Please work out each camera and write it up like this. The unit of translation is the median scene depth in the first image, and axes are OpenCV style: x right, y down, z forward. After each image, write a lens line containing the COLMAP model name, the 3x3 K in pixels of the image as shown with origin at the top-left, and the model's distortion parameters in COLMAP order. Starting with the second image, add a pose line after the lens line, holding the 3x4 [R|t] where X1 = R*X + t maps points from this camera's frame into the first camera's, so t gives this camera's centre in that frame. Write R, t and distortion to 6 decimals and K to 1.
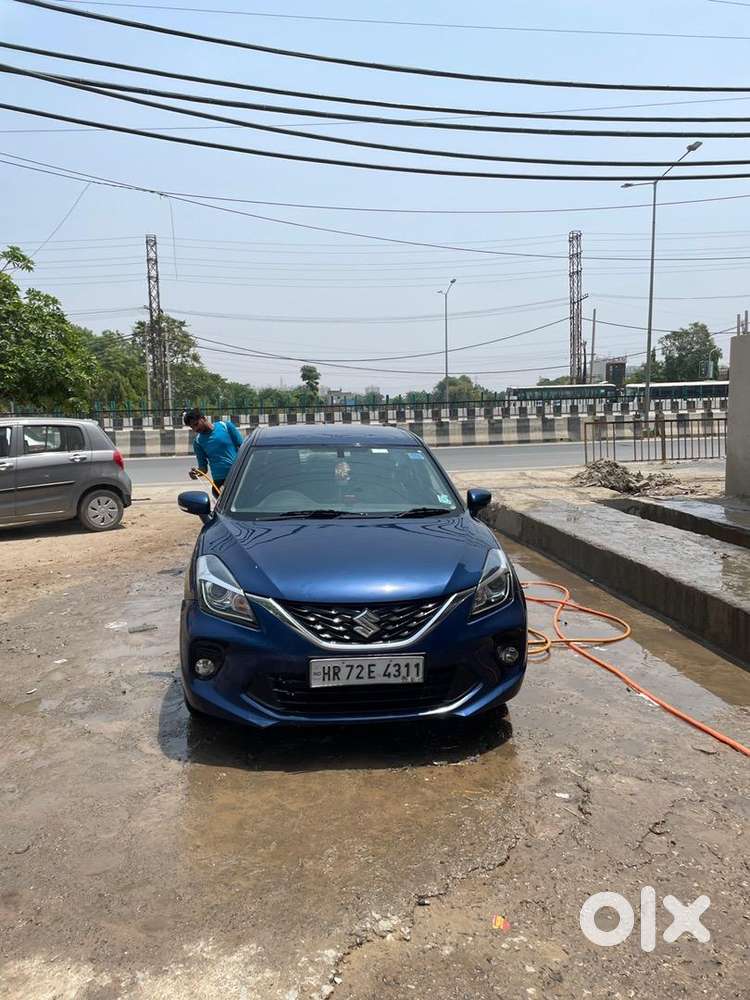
lens RADIAL K [[757.2, 0, 369.4], [0, 757.2, 495.5], [0, 0, 1]] dist [0.080032, -0.102966]
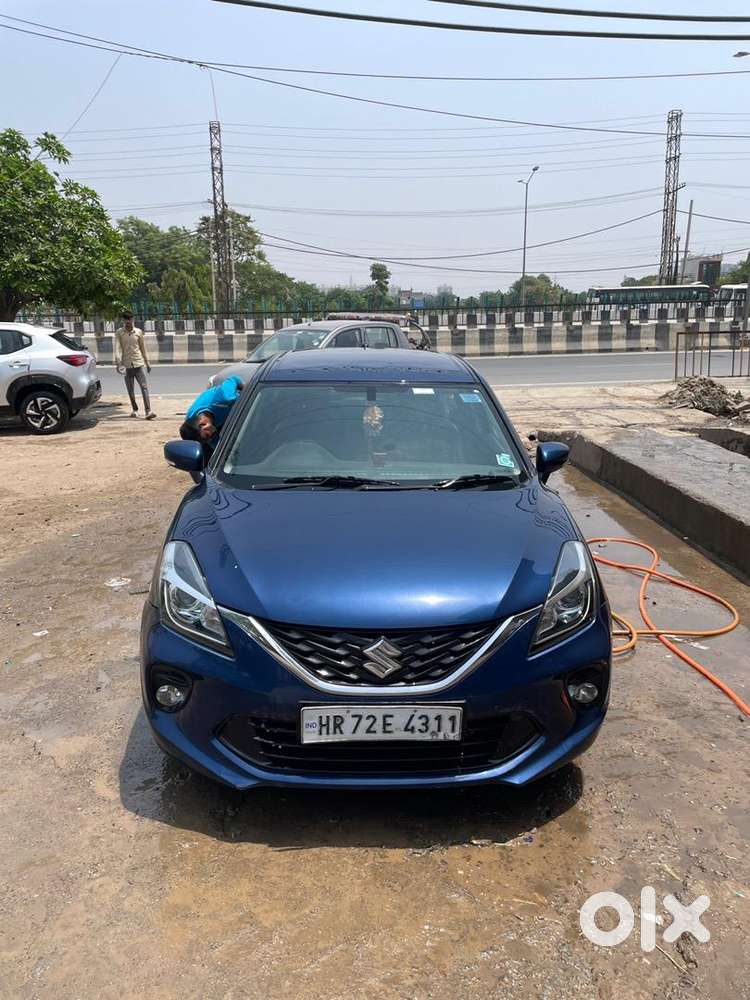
lens RADIAL K [[757.2, 0, 370.6], [0, 757.2, 498.5], [0, 0, 1]] dist [0.080032, -0.102966]
pose [[0.995915, 0.028743, -0.085603, 0.029536], [-0.017443, 0.991369, 0.129938, -0.050192], [0.088599, -0.127914, 0.987820, 0.224627]]
